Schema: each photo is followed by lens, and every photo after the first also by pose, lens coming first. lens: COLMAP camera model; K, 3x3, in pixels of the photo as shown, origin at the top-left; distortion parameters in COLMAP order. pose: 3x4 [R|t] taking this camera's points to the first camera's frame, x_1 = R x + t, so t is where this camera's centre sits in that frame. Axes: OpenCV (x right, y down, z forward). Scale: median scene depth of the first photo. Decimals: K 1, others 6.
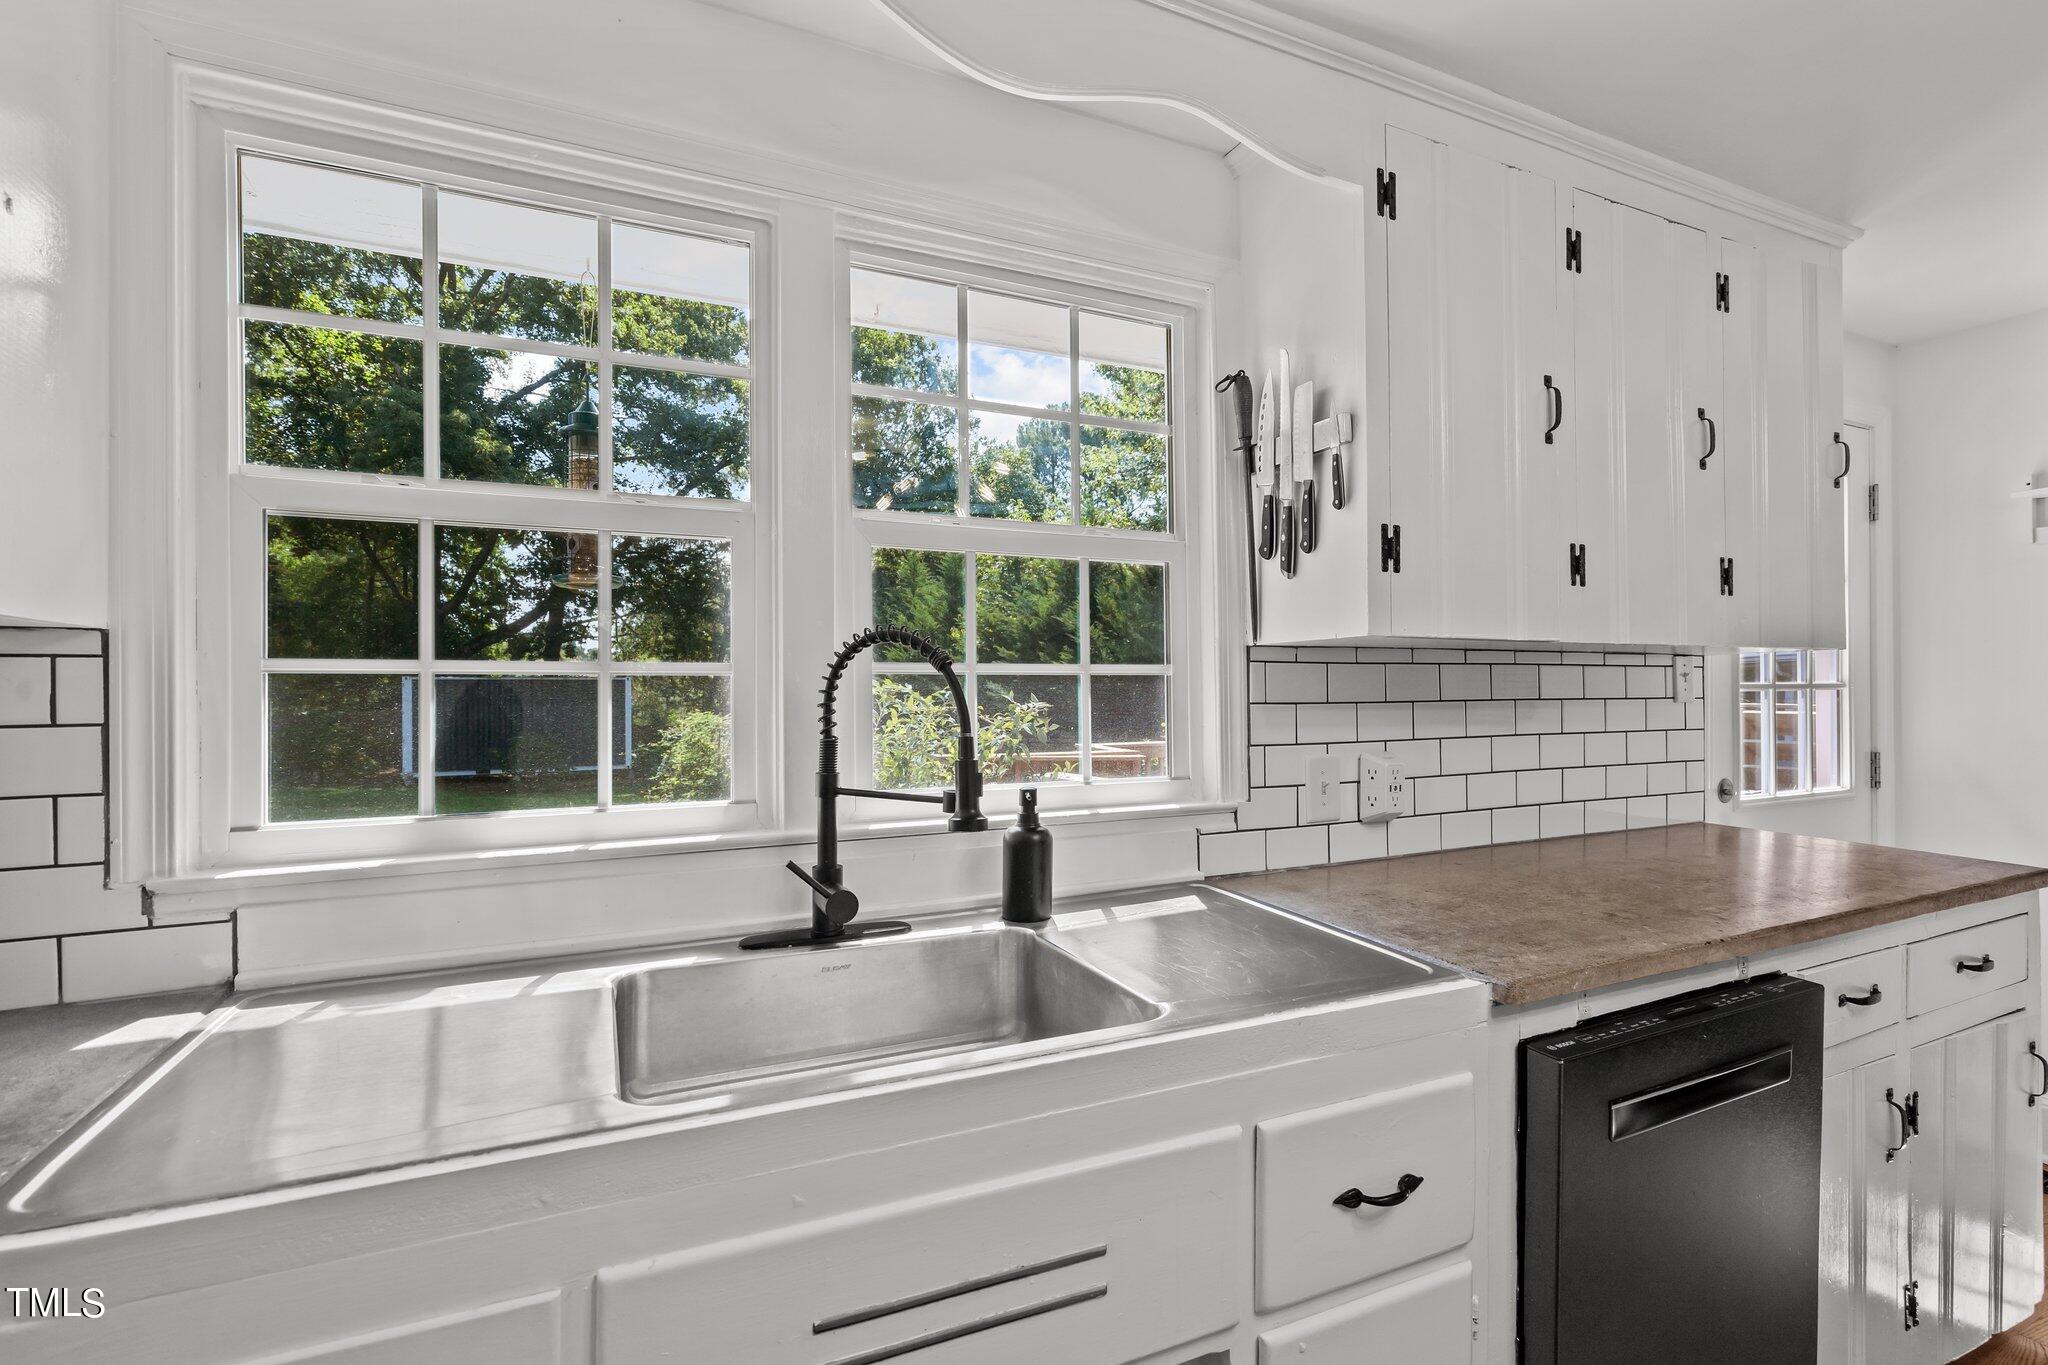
lens RADIAL K [[945.2, 0, 1022.5], [0, 945.2, 691.1], [0, 0, 1]] dist [-0.004856, 0.001787]
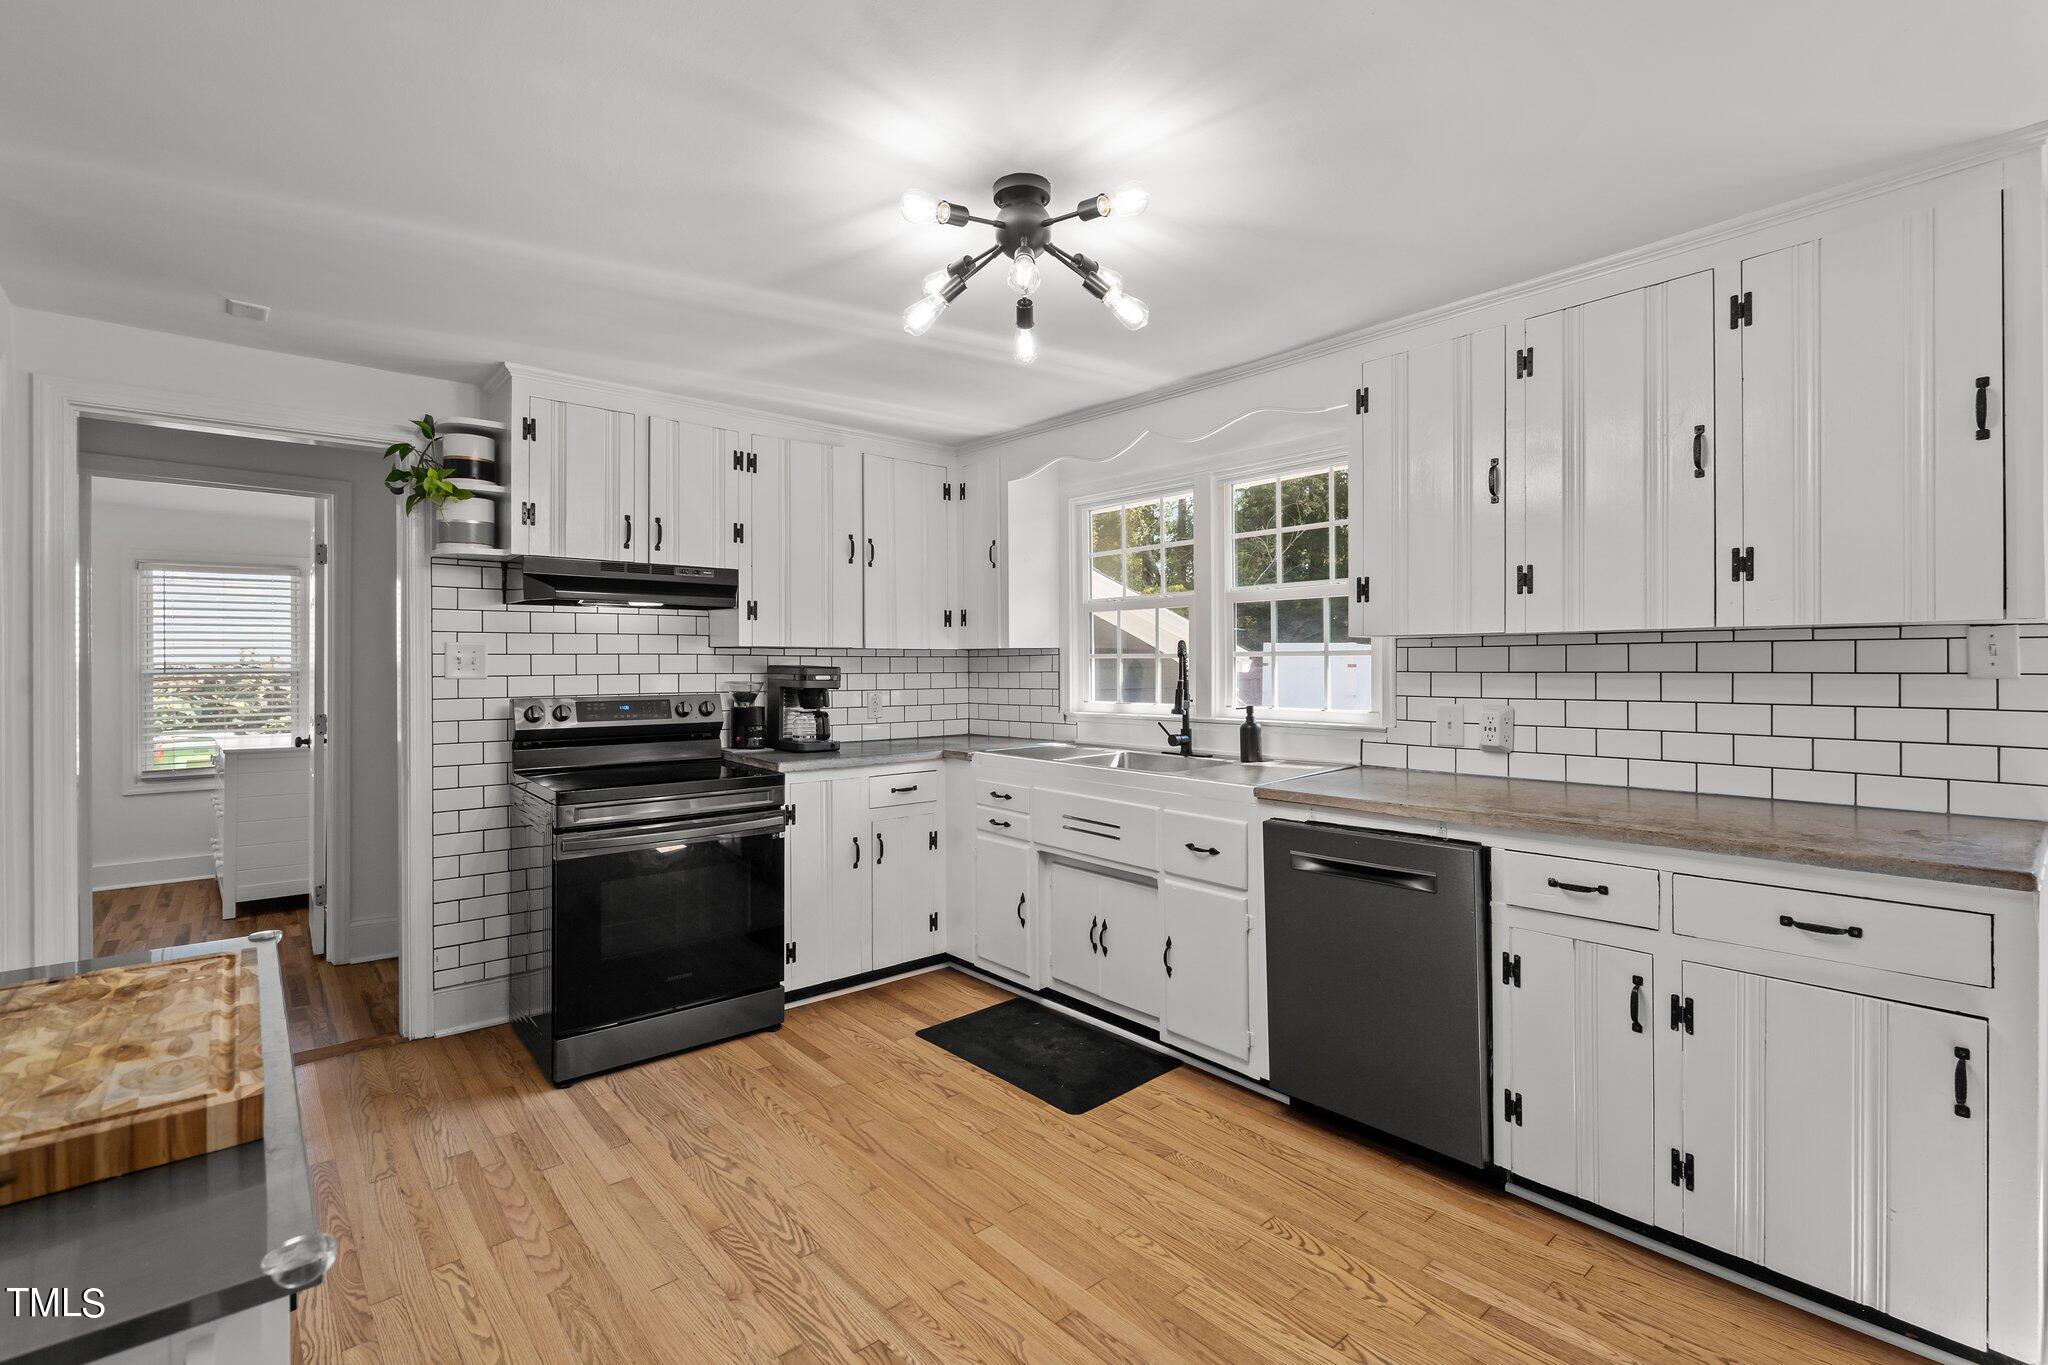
lens RADIAL K [[945.2, 0, 1020.7], [0, 945.2, 667.2], [0, 0, 1]] dist [-0.004856, 0.001787]
pose [[0.274059, 0.009313, -0.961668, 1.725100], [0.002897, 0.999941, 0.010509, -0.015212], [0.961708, -0.005666, 0.274016, -0.150715]]
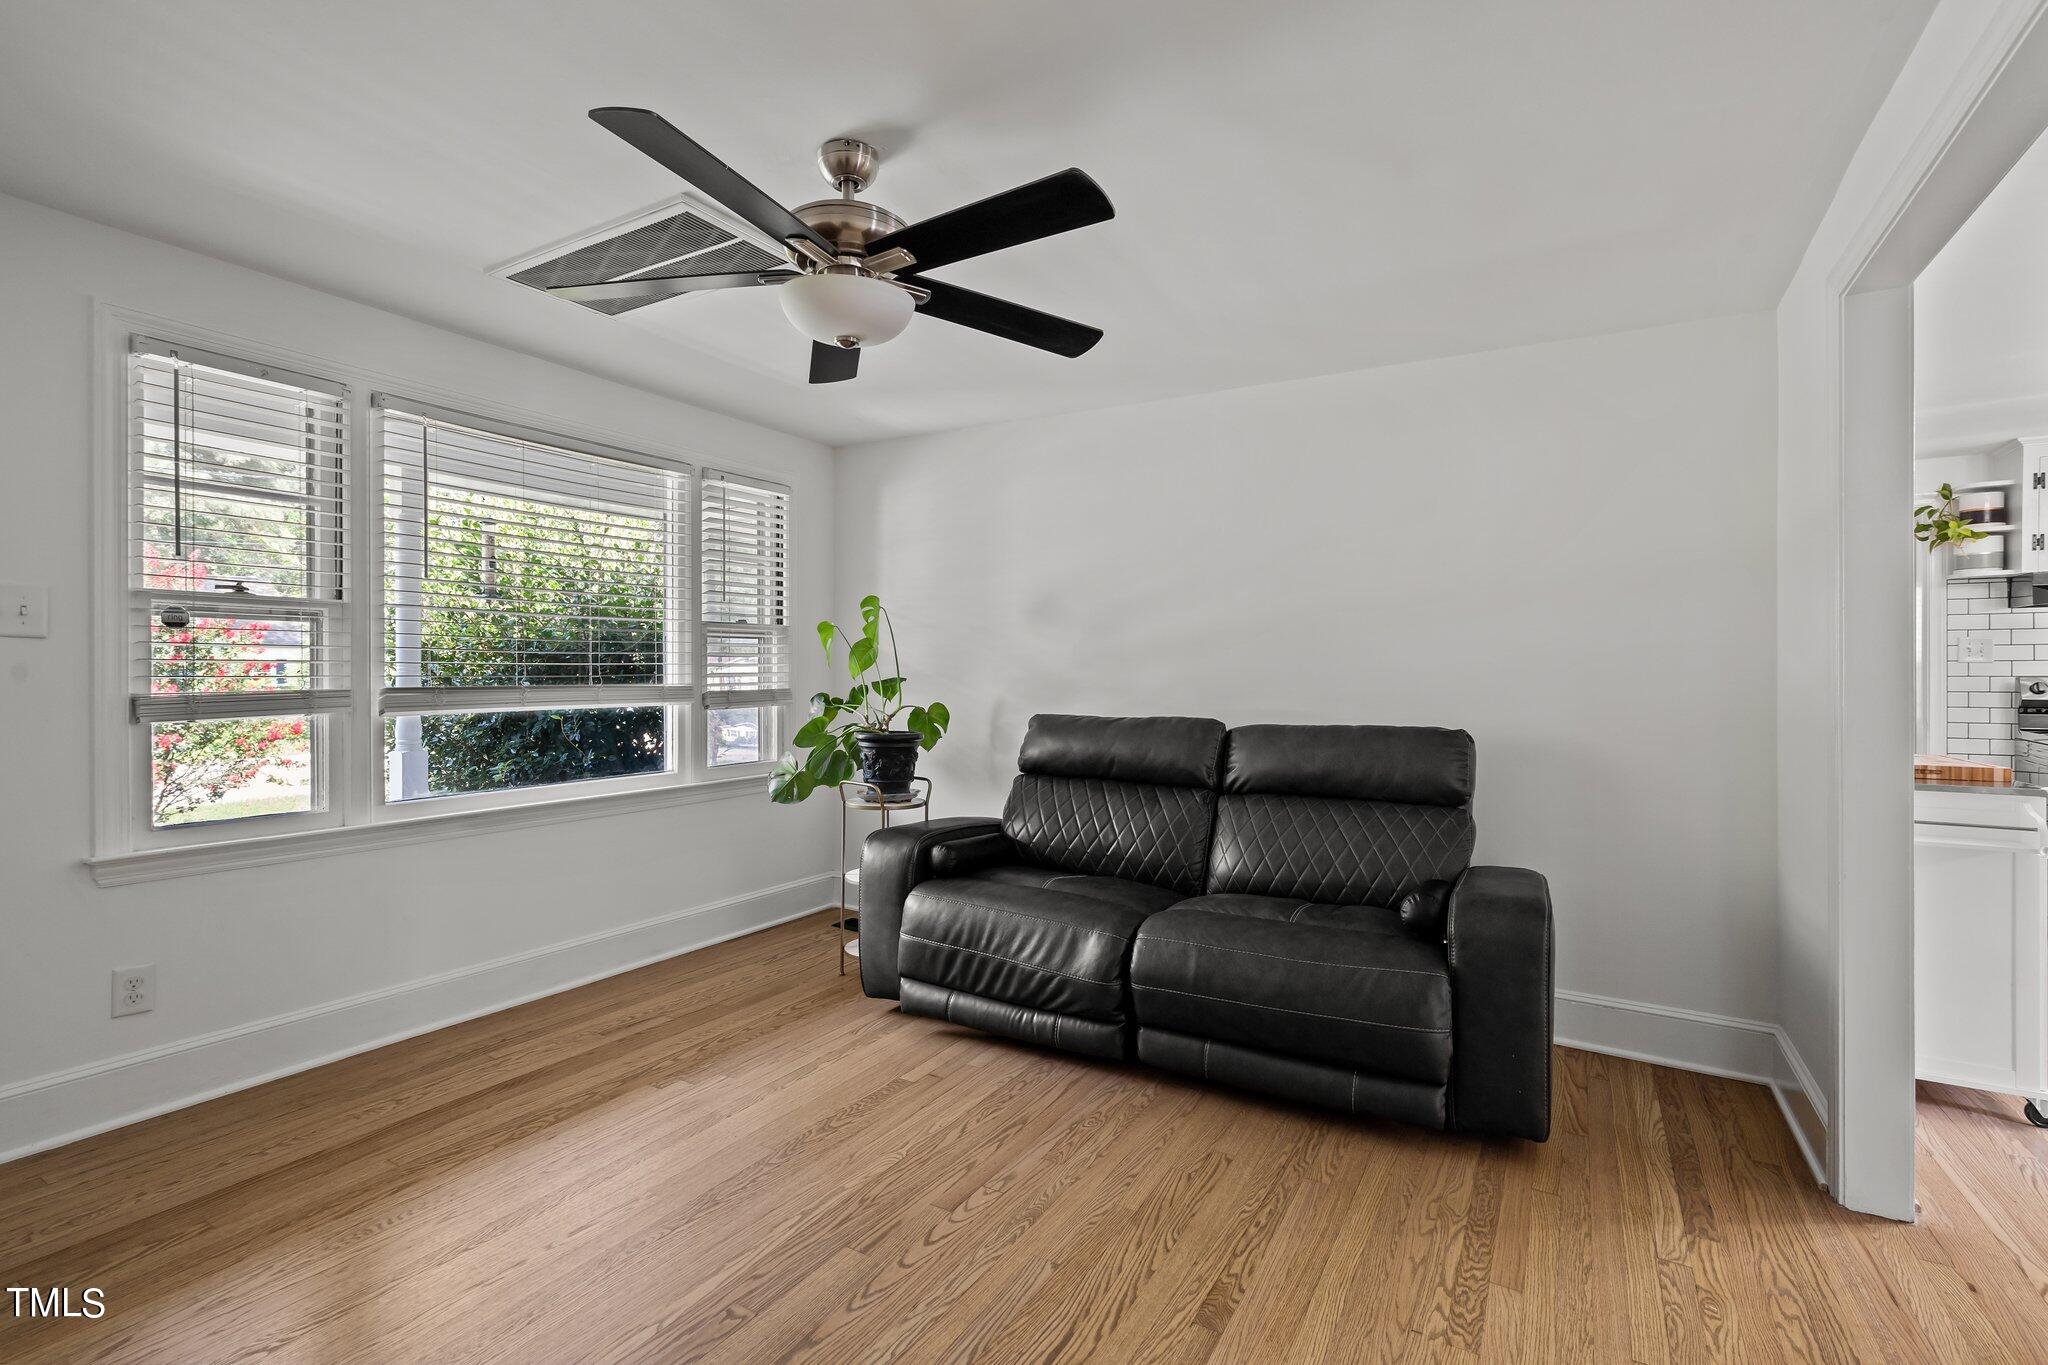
lens RADIAL K [[945.2, 0, 1021.5], [0, 945.2, 673.5], [0, 0, 1]] dist [-0.004856, 0.001787]
pose [[-0.822672, 0.007533, -0.568466, 2.582929], [0.007308, 0.999970, 0.002674, 0.007779], [0.568469, -0.001954, -0.822702, -0.091769]]
